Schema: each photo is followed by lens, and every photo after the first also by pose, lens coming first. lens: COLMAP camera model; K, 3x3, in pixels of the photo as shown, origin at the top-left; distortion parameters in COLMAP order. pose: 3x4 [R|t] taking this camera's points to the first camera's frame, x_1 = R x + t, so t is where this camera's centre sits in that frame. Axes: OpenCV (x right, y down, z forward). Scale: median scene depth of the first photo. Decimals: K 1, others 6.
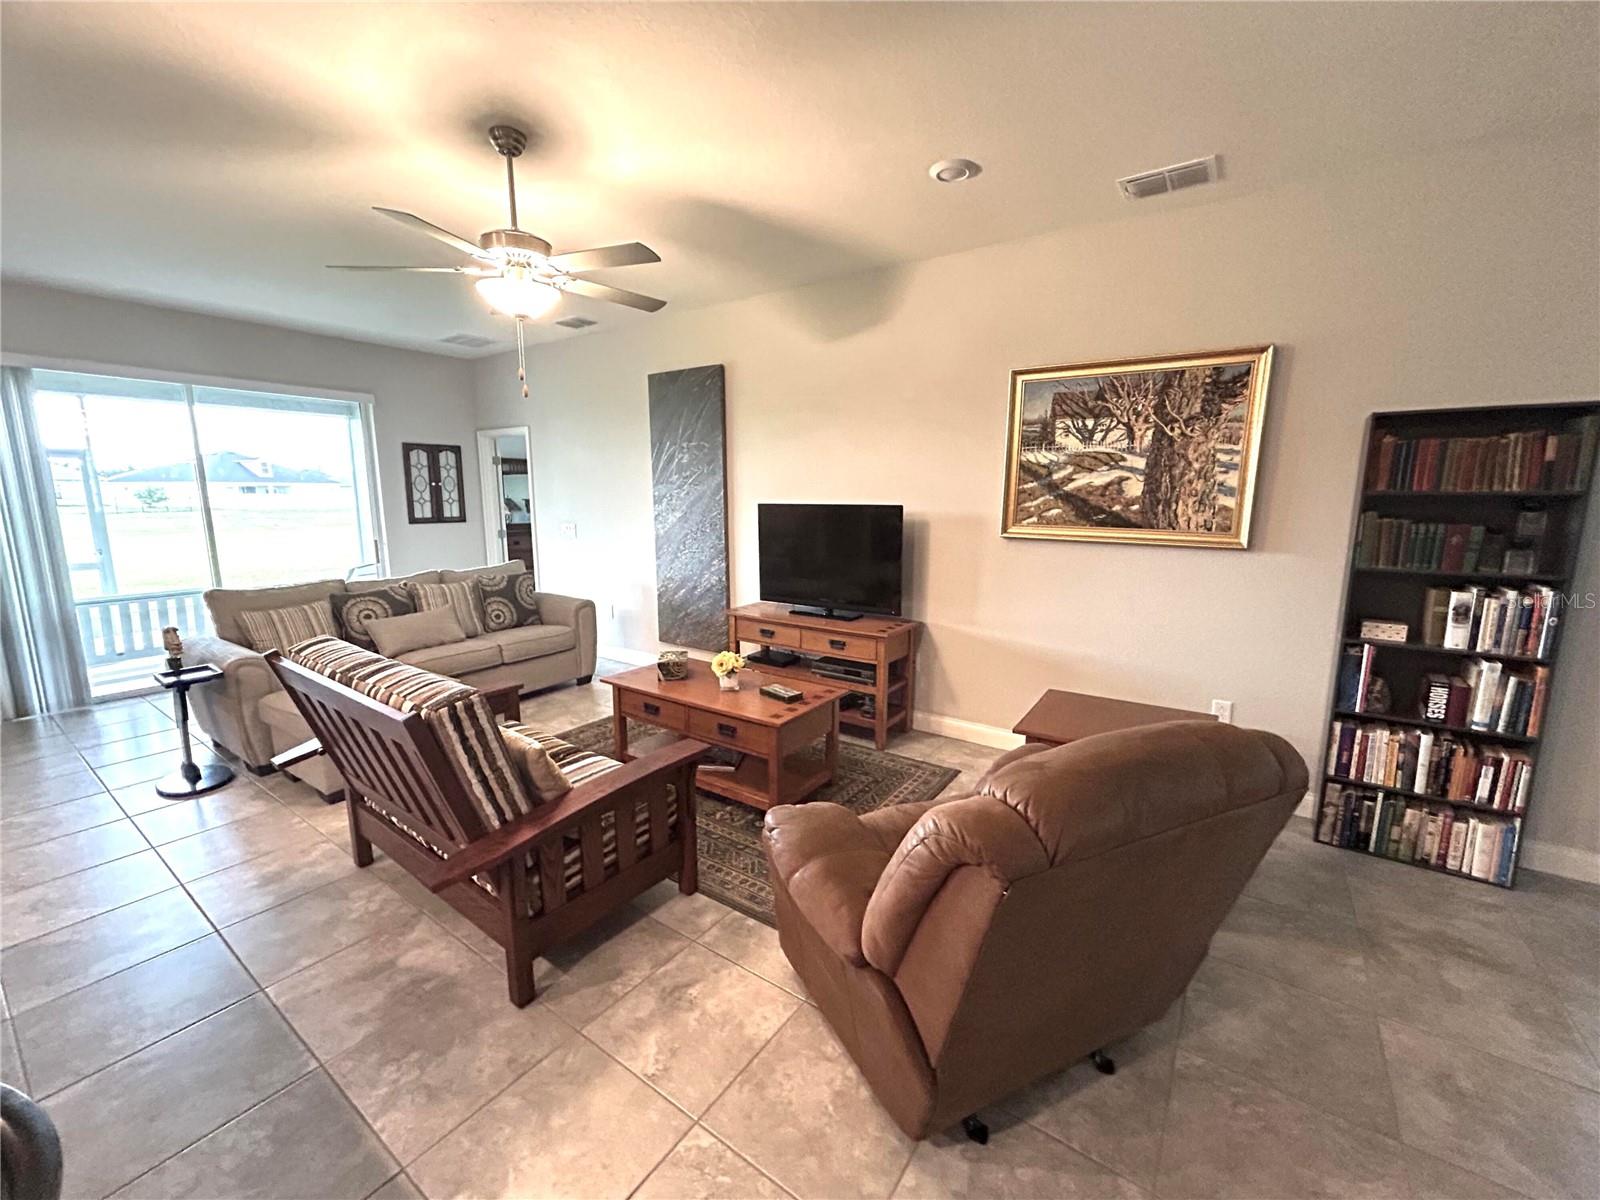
lens RADIAL K [[643.3, 0, 798.6], [0, 643.3, 602.6], [0, 0, 1]] dist [0.002648, 0.000230]
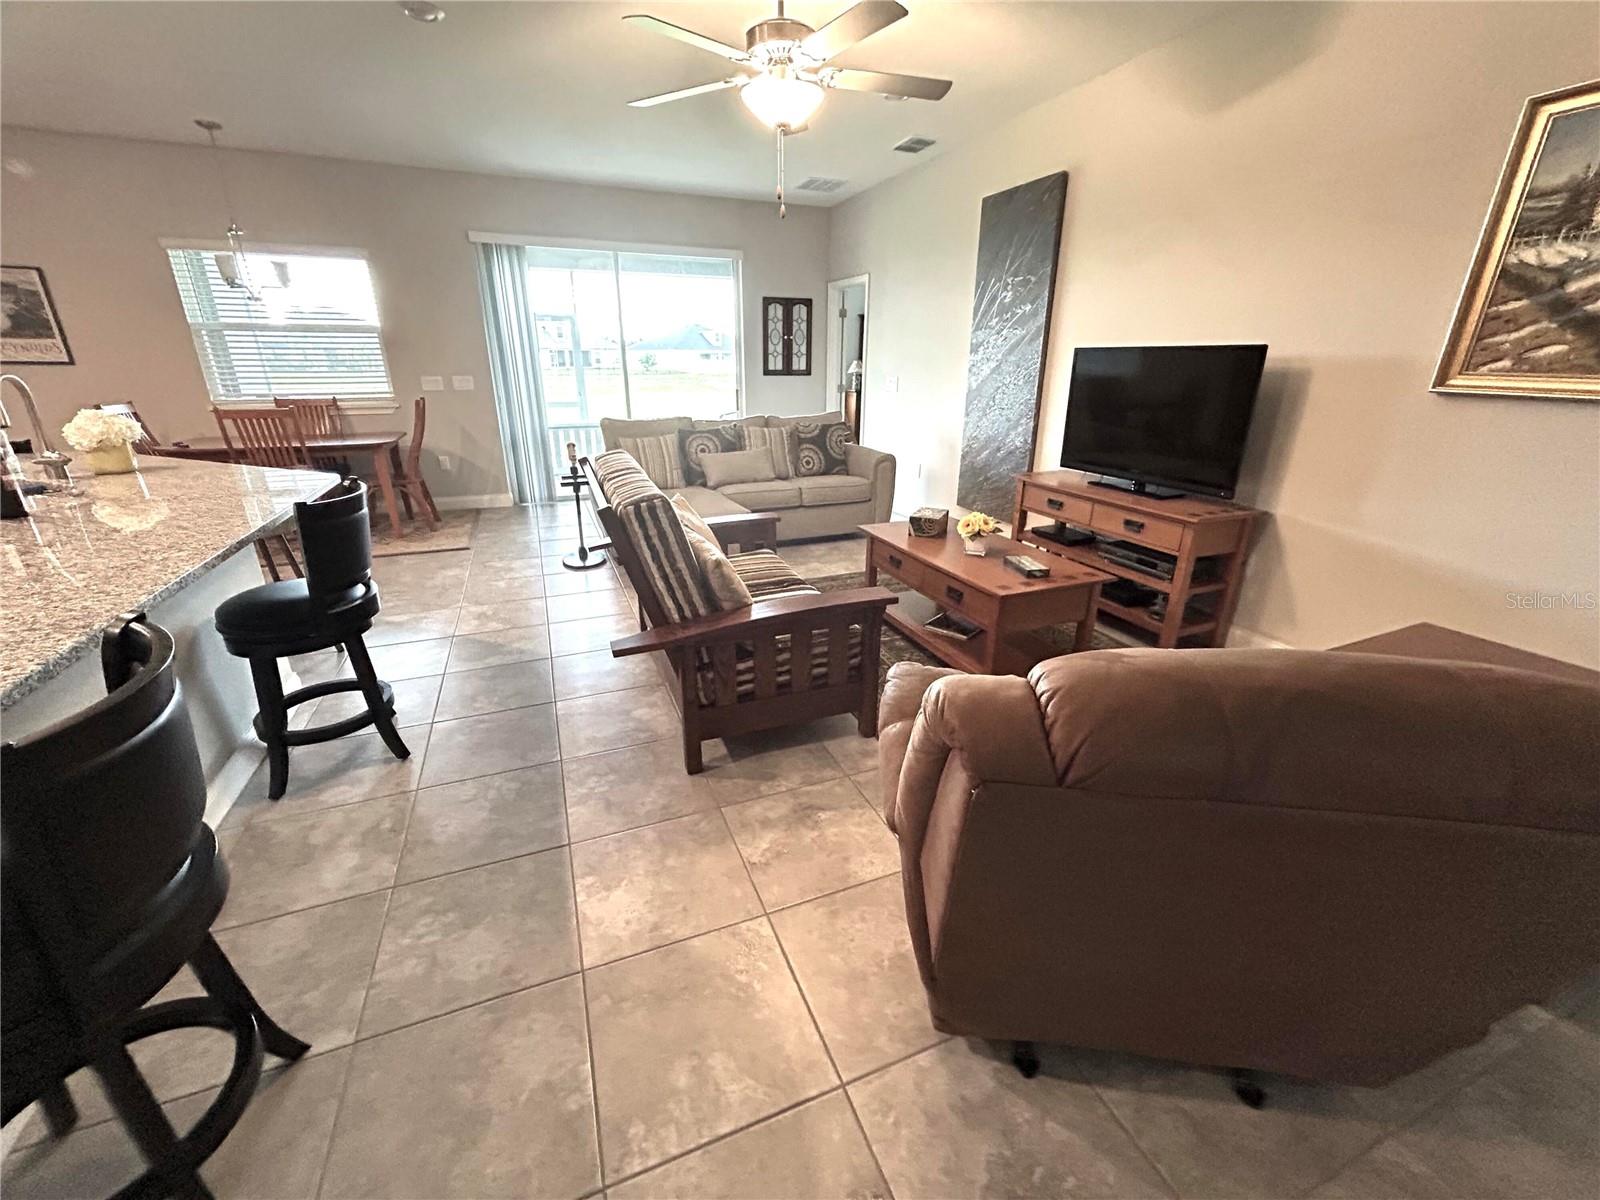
lens RADIAL K [[643.3, 0, 801.4], [0, 643.3, 598.4], [0, 0, 1]] dist [0.002648, 0.000230]
pose [[0.846234, 0.189746, -0.497880, 0.142156], [-0.095069, 0.973216, 0.209313, 0.026147], [0.524261, -0.129795, 0.841608, 0.082672]]
